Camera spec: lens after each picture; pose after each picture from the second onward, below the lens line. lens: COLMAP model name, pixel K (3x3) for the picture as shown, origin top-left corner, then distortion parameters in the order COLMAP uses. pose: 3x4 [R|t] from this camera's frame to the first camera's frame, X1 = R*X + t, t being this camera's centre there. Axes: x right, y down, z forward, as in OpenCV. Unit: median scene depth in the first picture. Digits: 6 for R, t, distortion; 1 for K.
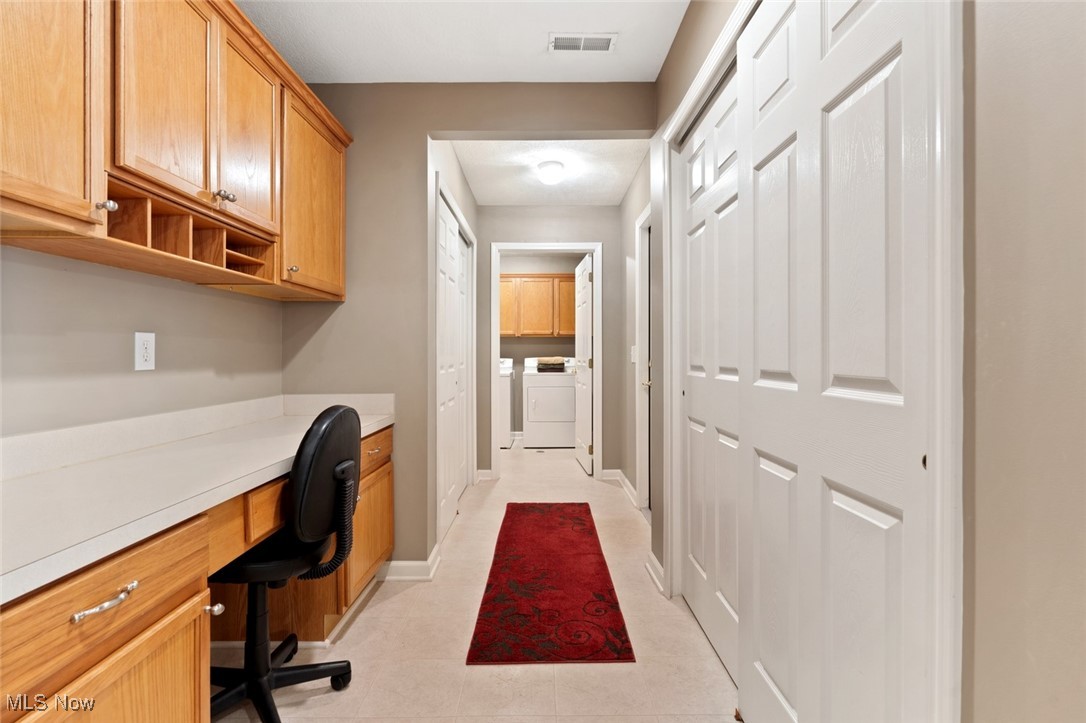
lens RADIAL K [[533.4, 0, 543.2], [0, 533.4, 357.3], [0, 0, 1]] dist [0.000263, 0.000013]
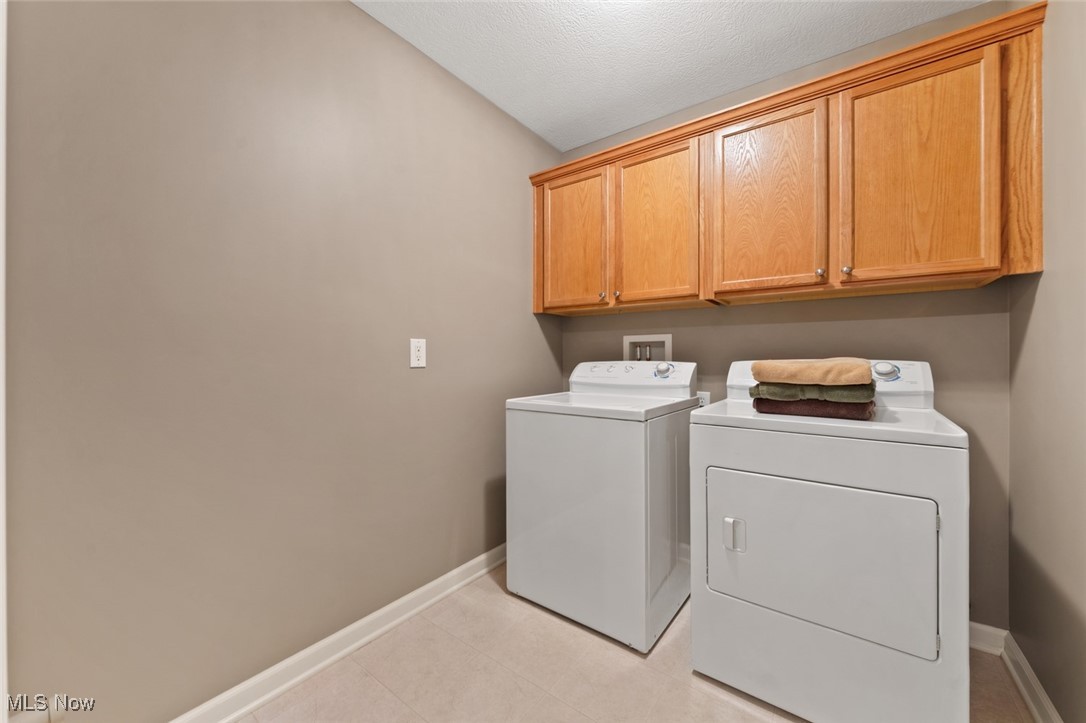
lens RADIAL K [[397.7, 0, 553.0], [0, 397.7, 360.6], [0, 0, 1]] dist [-0.003358, -0.000136]
pose [[0.817489, 0.005334, -0.575920, 0.022027], [-0.005945, 0.999982, 0.000822, 0.001286], [0.575914, 0.002752, 0.817506, 0.734265]]
